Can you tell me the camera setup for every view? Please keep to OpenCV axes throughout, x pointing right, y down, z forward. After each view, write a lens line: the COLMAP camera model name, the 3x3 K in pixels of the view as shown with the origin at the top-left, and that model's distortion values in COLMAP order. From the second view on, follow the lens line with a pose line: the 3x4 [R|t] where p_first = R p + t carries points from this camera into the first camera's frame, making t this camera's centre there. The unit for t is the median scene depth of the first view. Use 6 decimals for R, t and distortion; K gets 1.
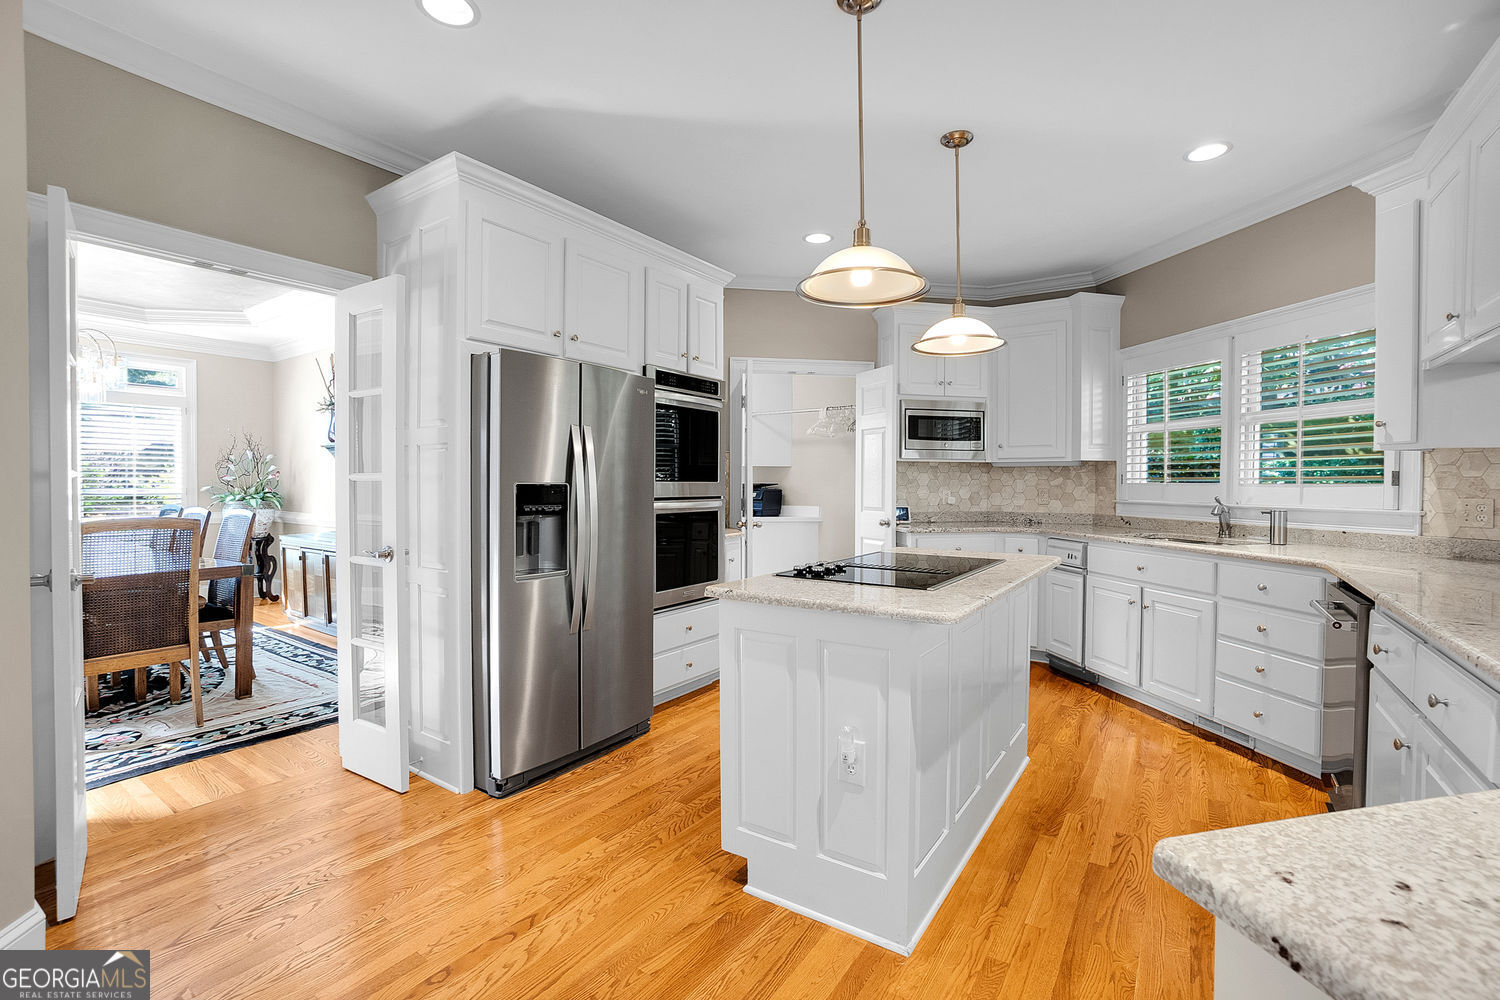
lens RADIAL K [[672.6, 0, 745.3], [0, 672.6, 487.4], [0, 0, 1]] dist [-0.052029, 0.016566]
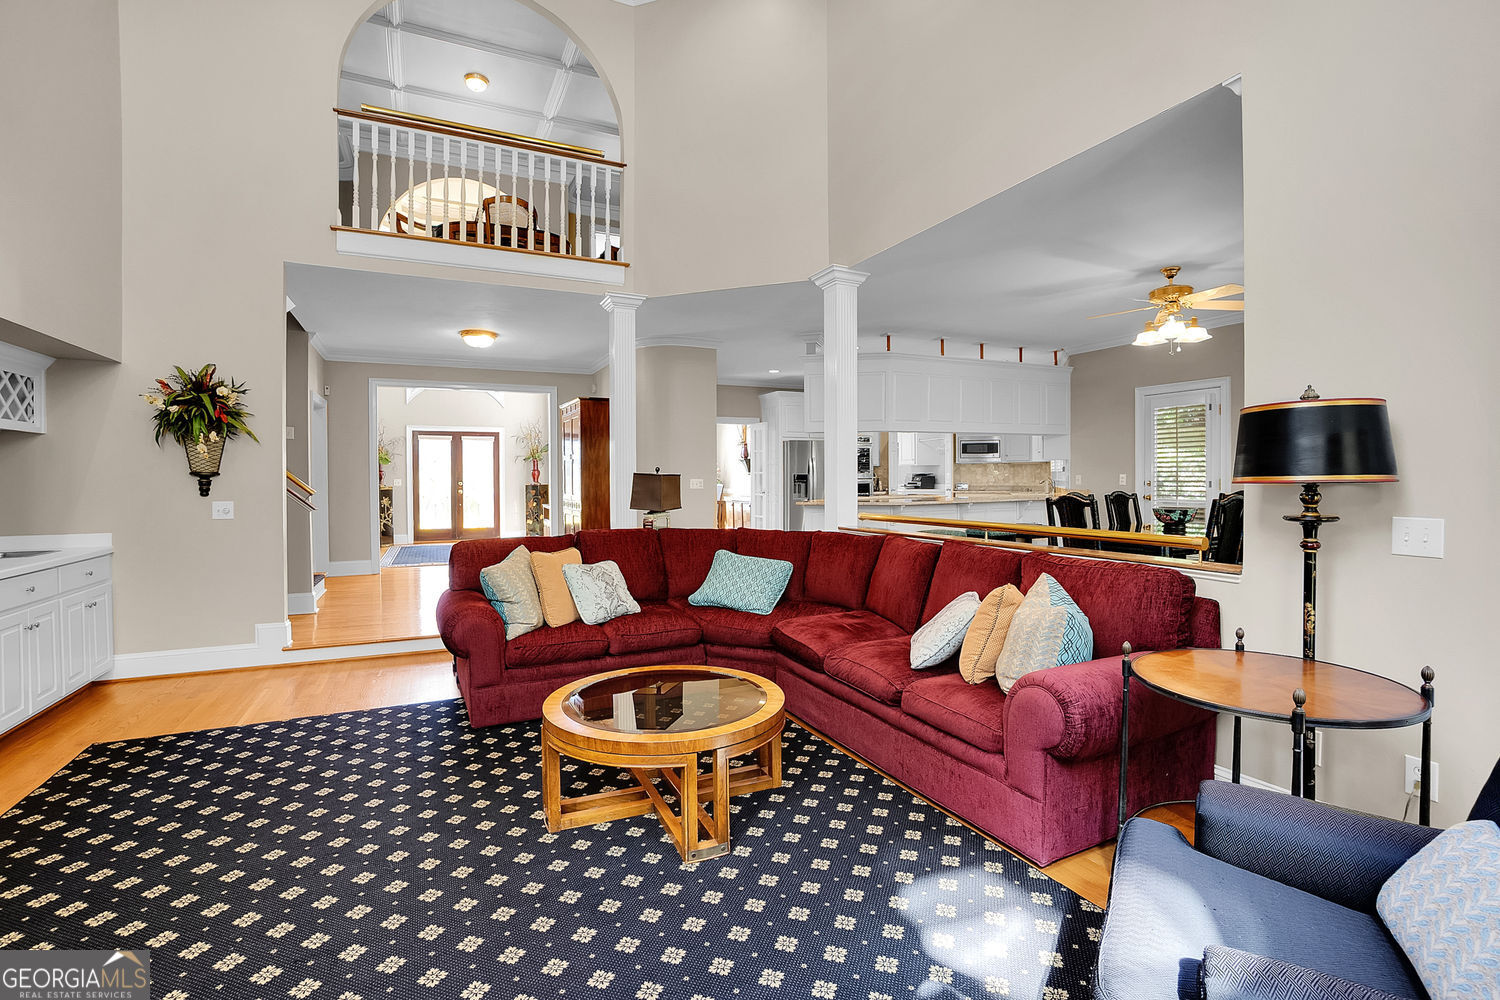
lens RADIAL K [[672.6, 0, 745.3], [0, 672.6, 487.4], [0, 0, 1]] dist [-0.052029, 0.016566]
pose [[0.867253, 0.000787, -0.497866, 0.795215], [0.005958, 0.999911, 0.011959, 0.013260], [0.497831, -0.013338, 0.867171, -1.480218]]
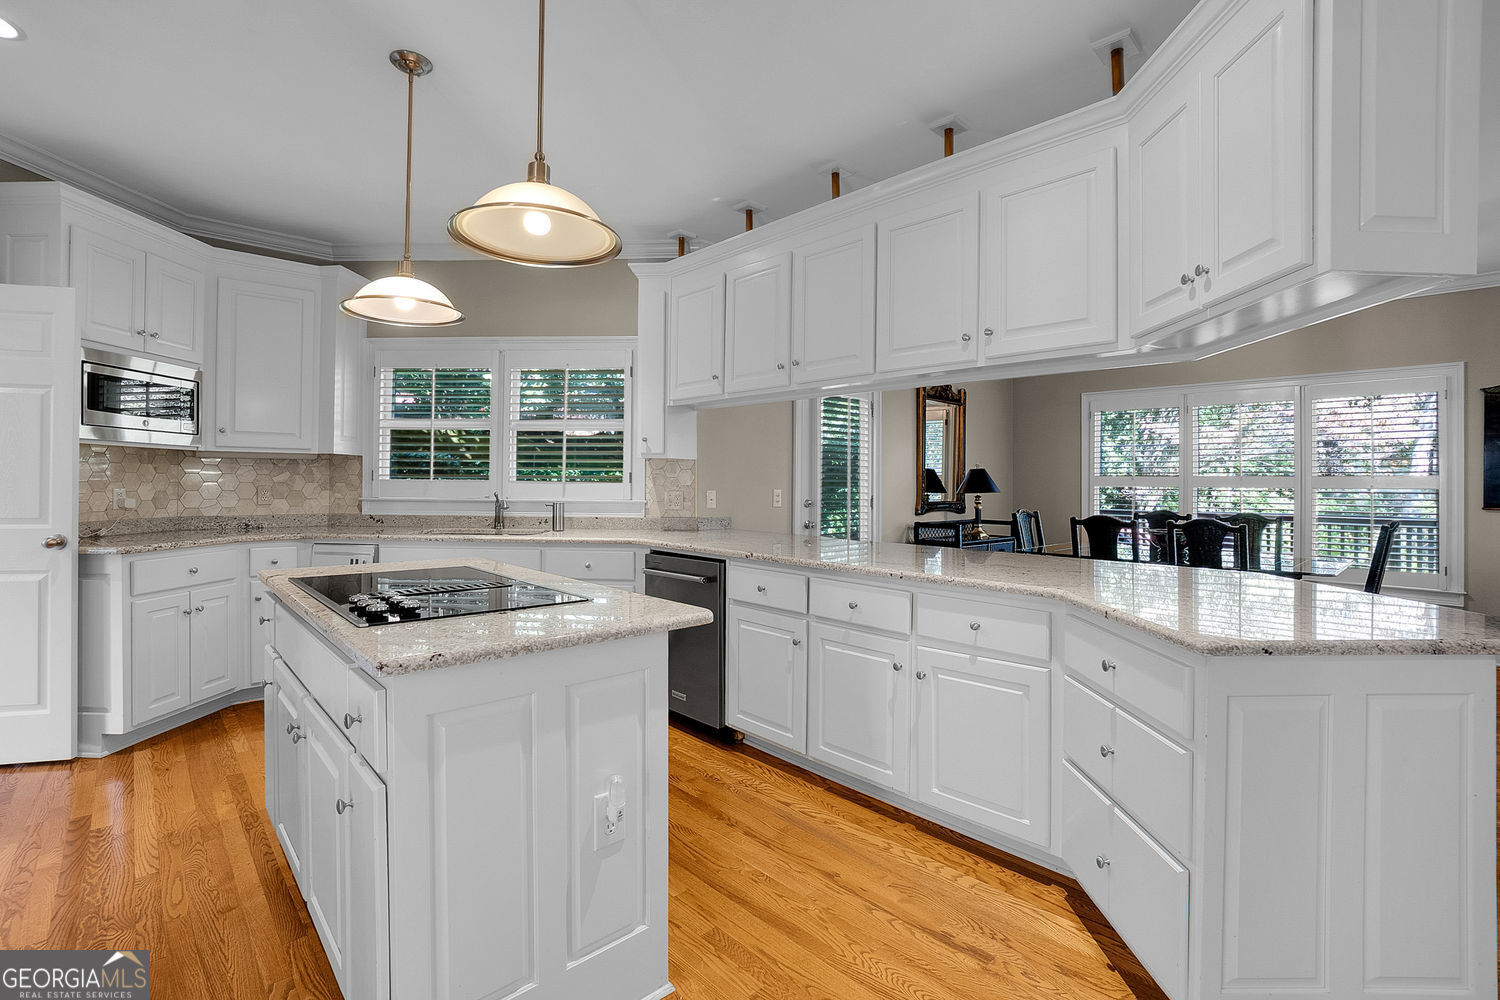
lens RADIAL K [[672.1, 0, 767.5], [0, 672.1, 475.3], [0, 0, 1]] dist [-0.029341, -0.000154]
pose [[0.219456, 0.010979, 0.975561, -0.235355], [0.000342, 0.999936, -0.011330, -0.001663], [-0.975622, 0.002820, 0.219438, 0.242297]]
